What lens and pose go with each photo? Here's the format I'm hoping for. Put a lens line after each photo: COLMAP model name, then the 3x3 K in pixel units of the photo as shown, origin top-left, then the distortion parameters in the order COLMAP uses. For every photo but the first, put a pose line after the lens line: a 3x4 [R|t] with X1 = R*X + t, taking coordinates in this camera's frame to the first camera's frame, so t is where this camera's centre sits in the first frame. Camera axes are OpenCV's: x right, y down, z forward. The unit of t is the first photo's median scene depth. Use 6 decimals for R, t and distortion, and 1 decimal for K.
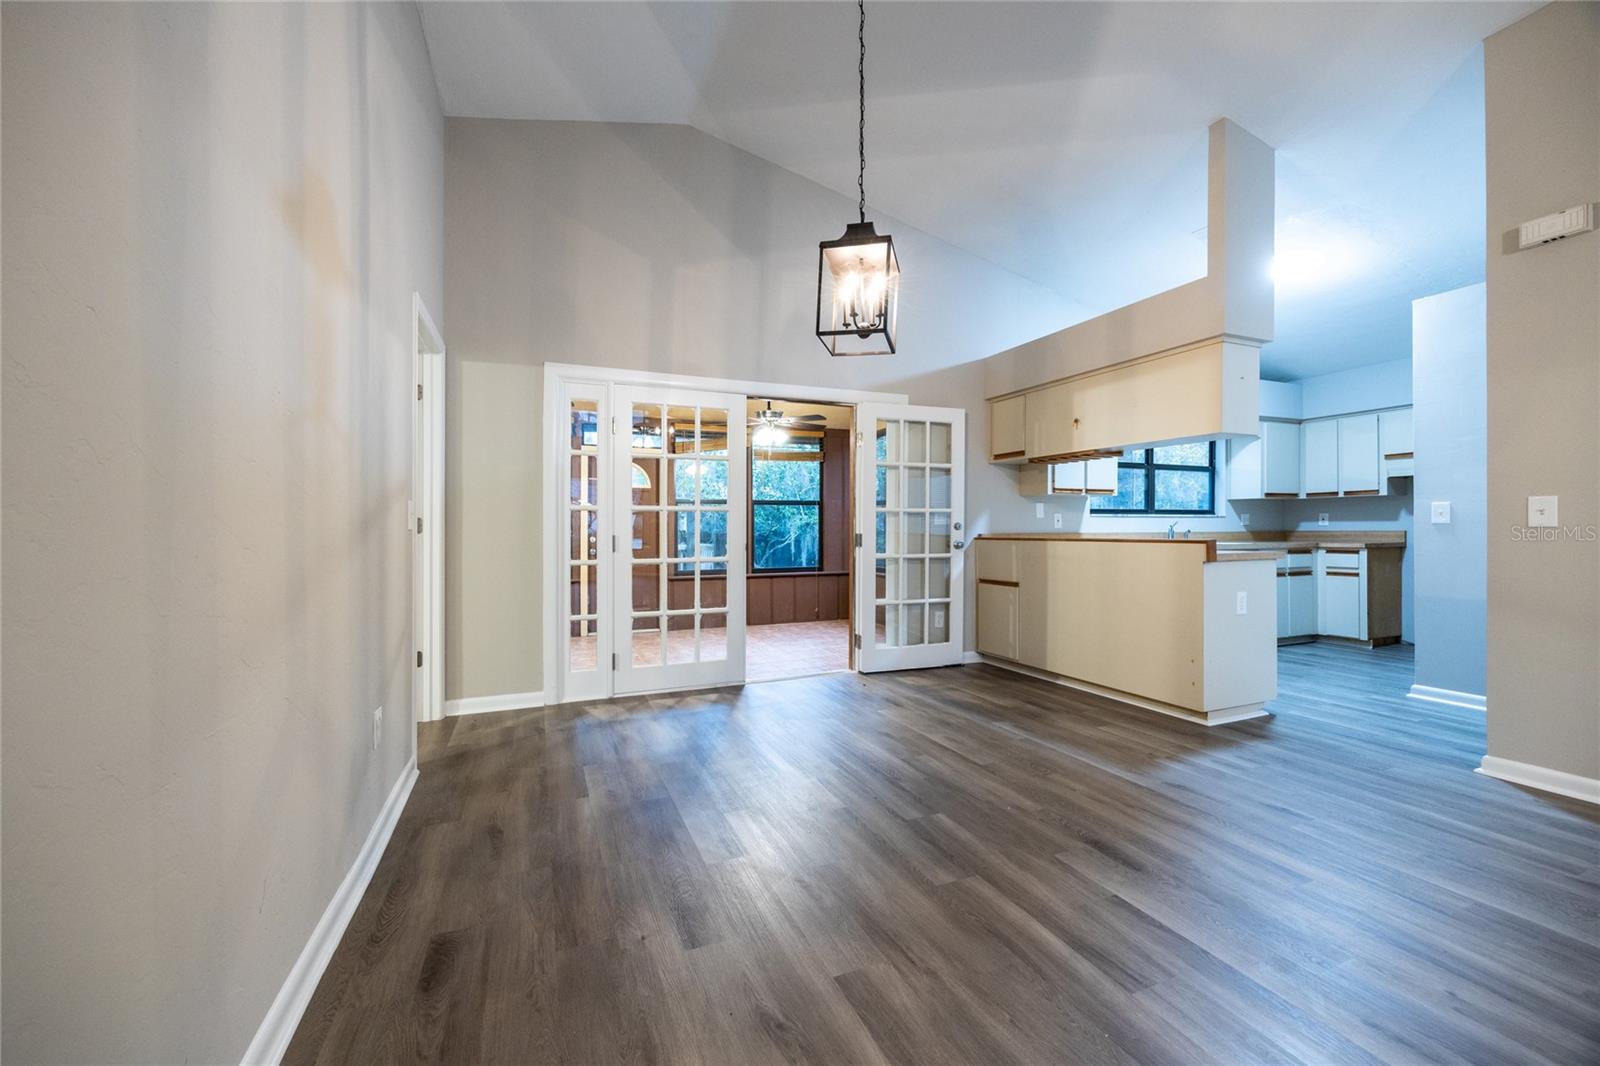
lens RADIAL K [[618.7, 0, 782.2], [0, 618.7, 528.5], [0, 0, 1]] dist [0.002442, 0.000377]
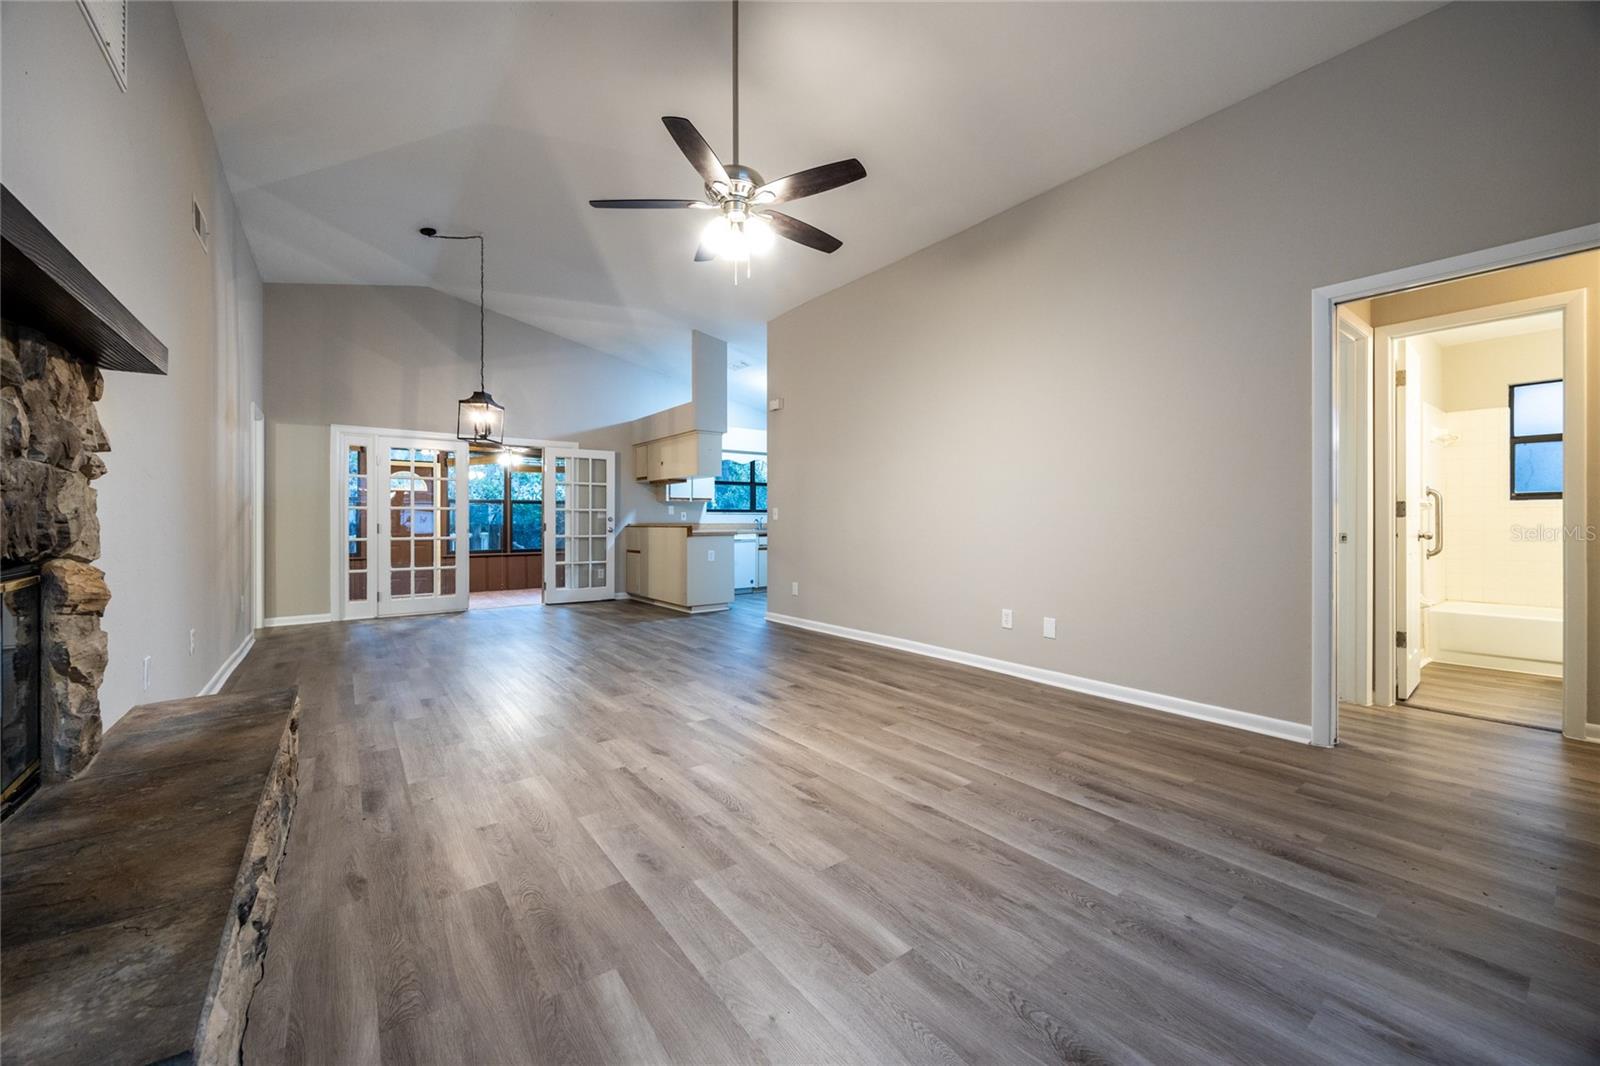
lens RADIAL K [[612.4, 0, 801.1], [0, 612.4, 523.4], [0, 0, 1]] dist [-0.005039, -0.000232]
pose [[0.964875, 0.000388, 0.262709, 0.353016], [-0.001270, 0.999994, 0.003190, 0.001735], [-0.262706, -0.003411, 0.964870, -0.803813]]
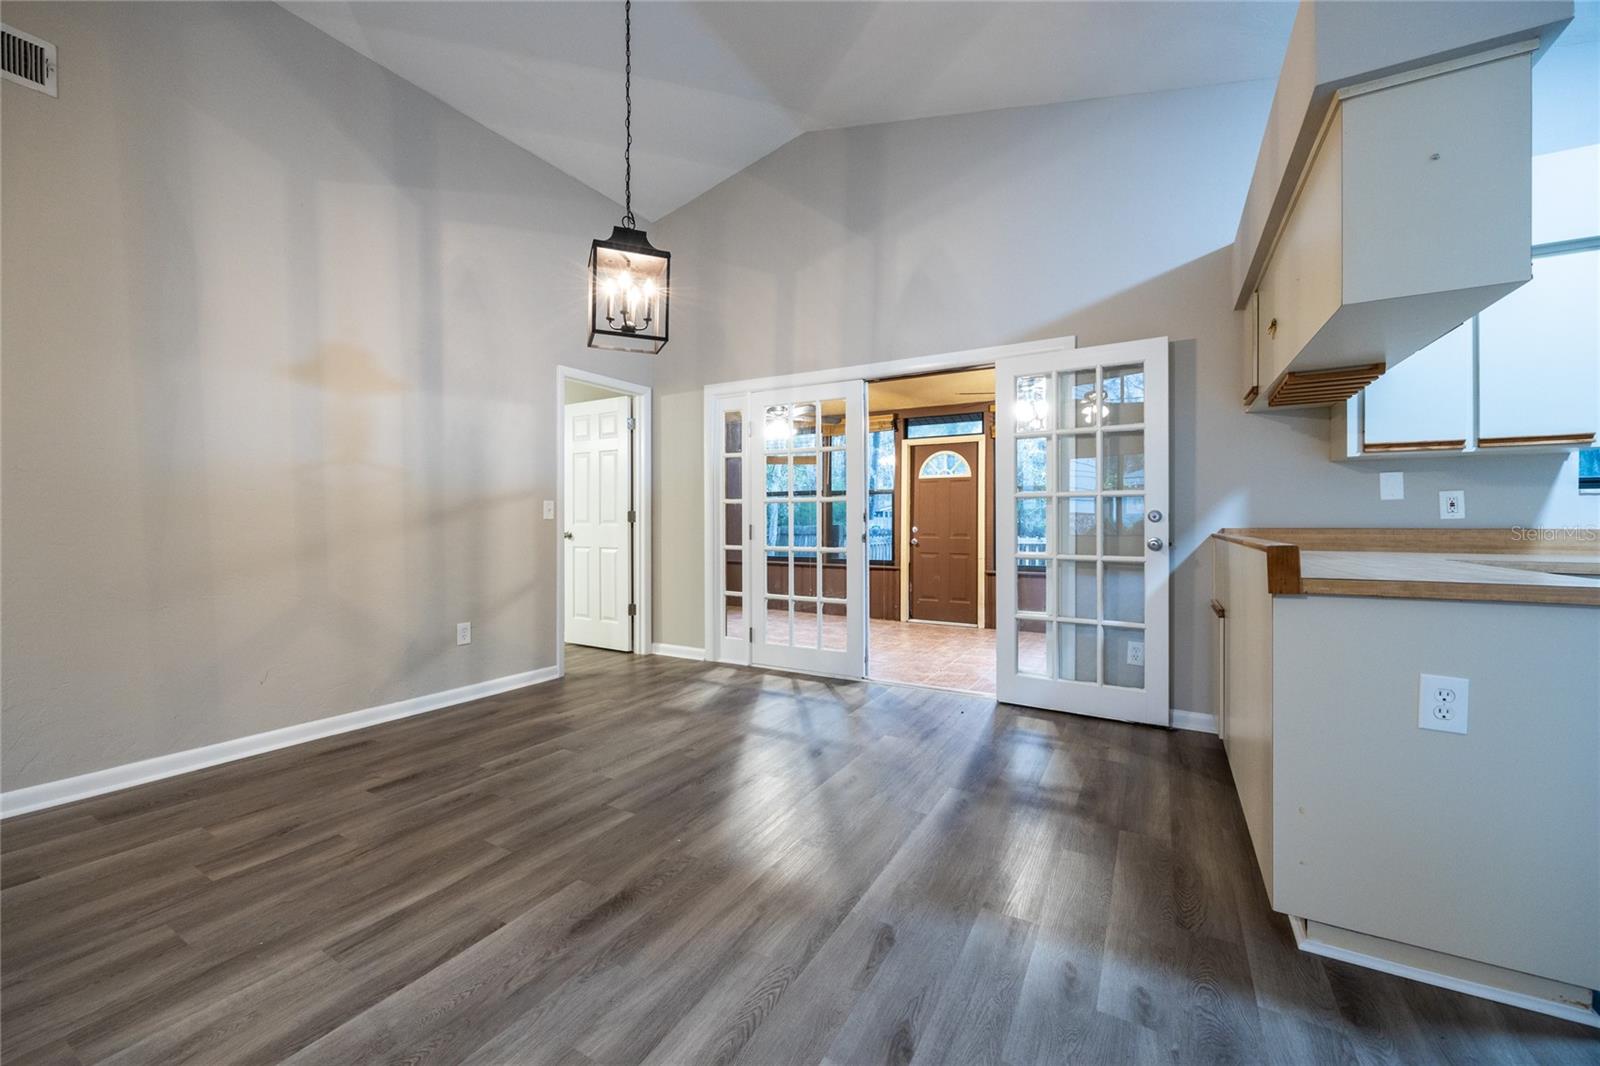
lens RADIAL K [[627.3, 0, 799.4], [0, 627.3, 517.3], [0, 0, 1]] dist [-0.001420, -0.000066]
pose [[0.619110, -0.000460, -0.785304, 0.581587], [-0.000924, 0.999999, -0.001315, -0.001316], [0.785303, 0.001540, 0.619109, 0.292575]]
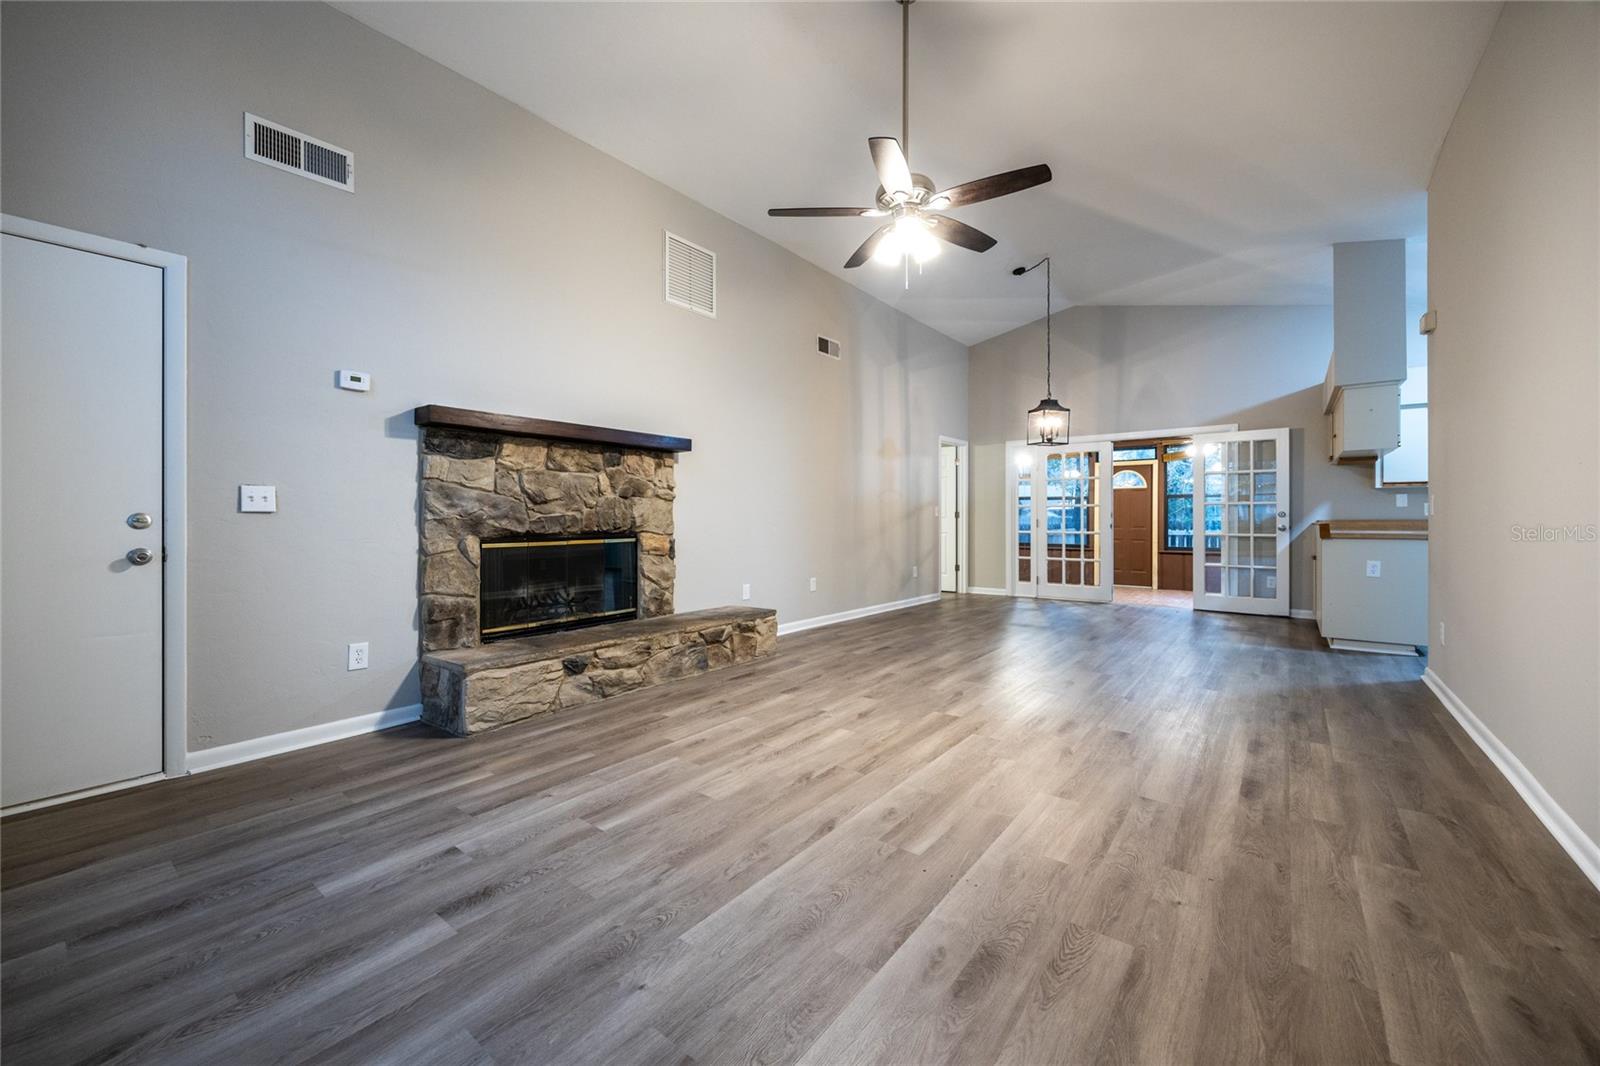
lens RADIAL K [[624.9, 0, 802.4], [0, 624.9, 518.5], [0, 0, 1]] dist [-0.002359, -0.000088]
pose [[0.503607, 0.002876, -0.863928, 0.951742], [0.000478, 0.999993, 0.003607, -0.000260], [0.863933, -0.002229, 0.503602, -0.612749]]
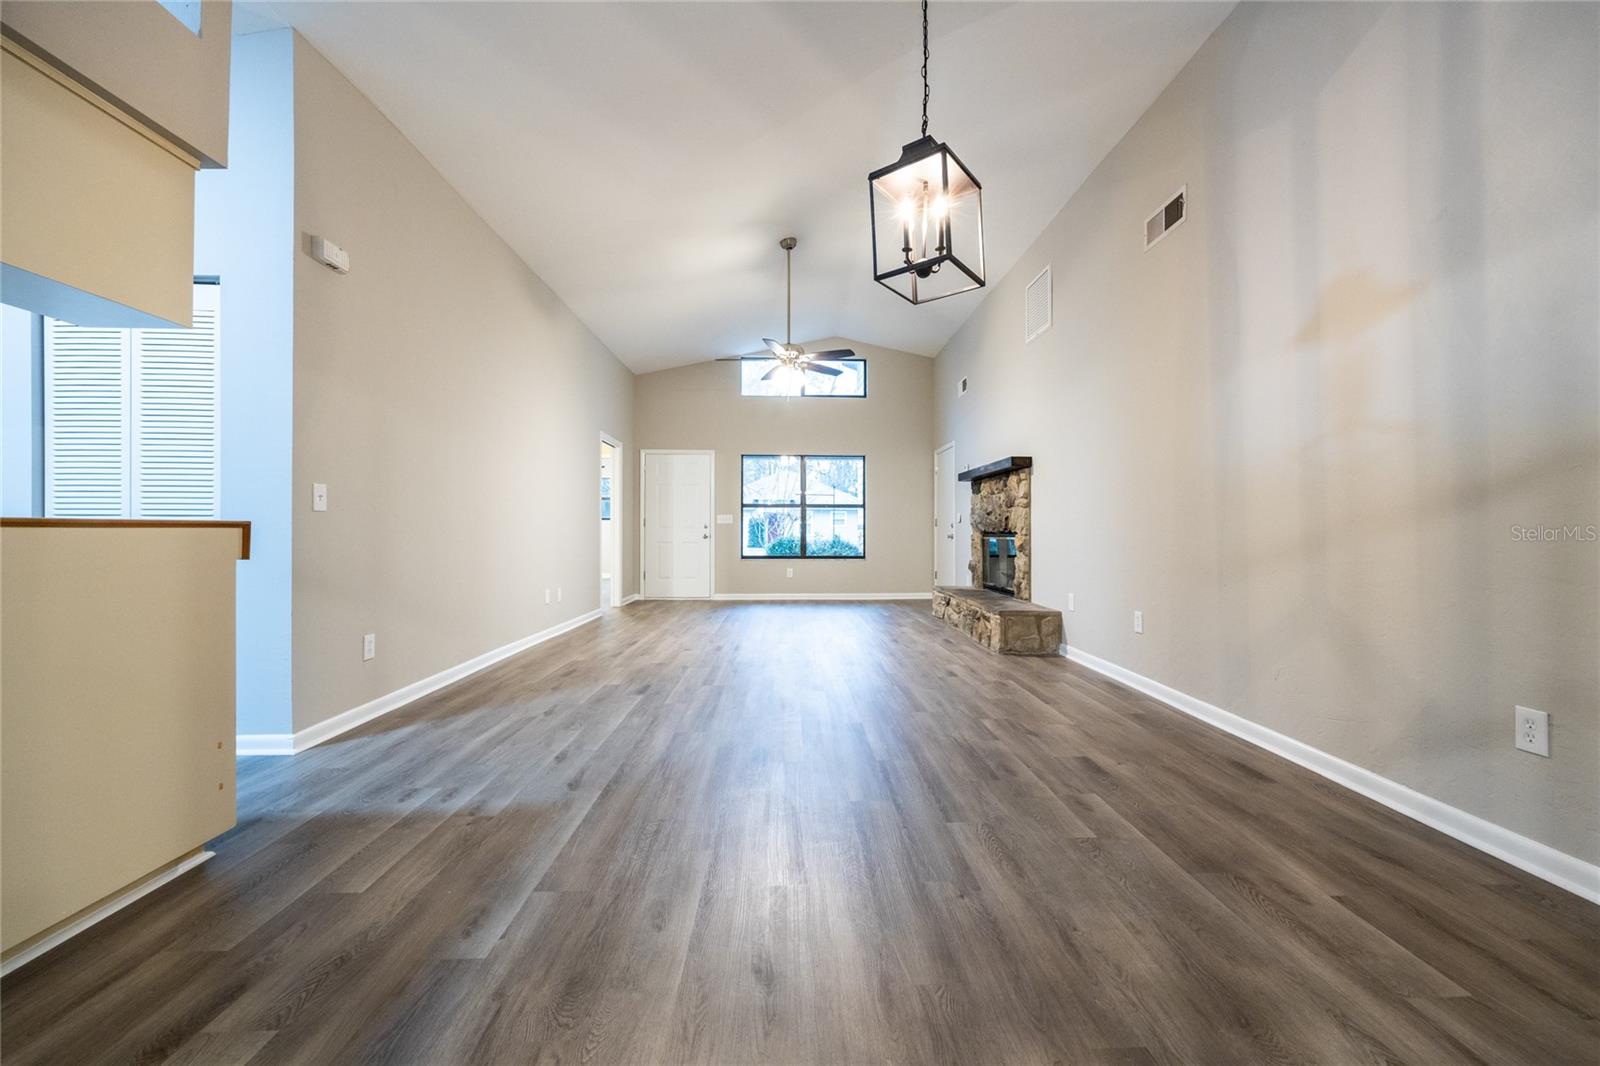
lens RADIAL K [[636.1, 0, 811.2], [0, 636.1, 534.2], [0, 0, 1]] dist [-0.000694, -0.000070]
pose [[-0.942208, 0.002260, 0.335022, -0.008250], [0.003527, 0.999989, 0.003174, 0.020818], [-0.335011, 0.004173, -0.942205, 0.957403]]
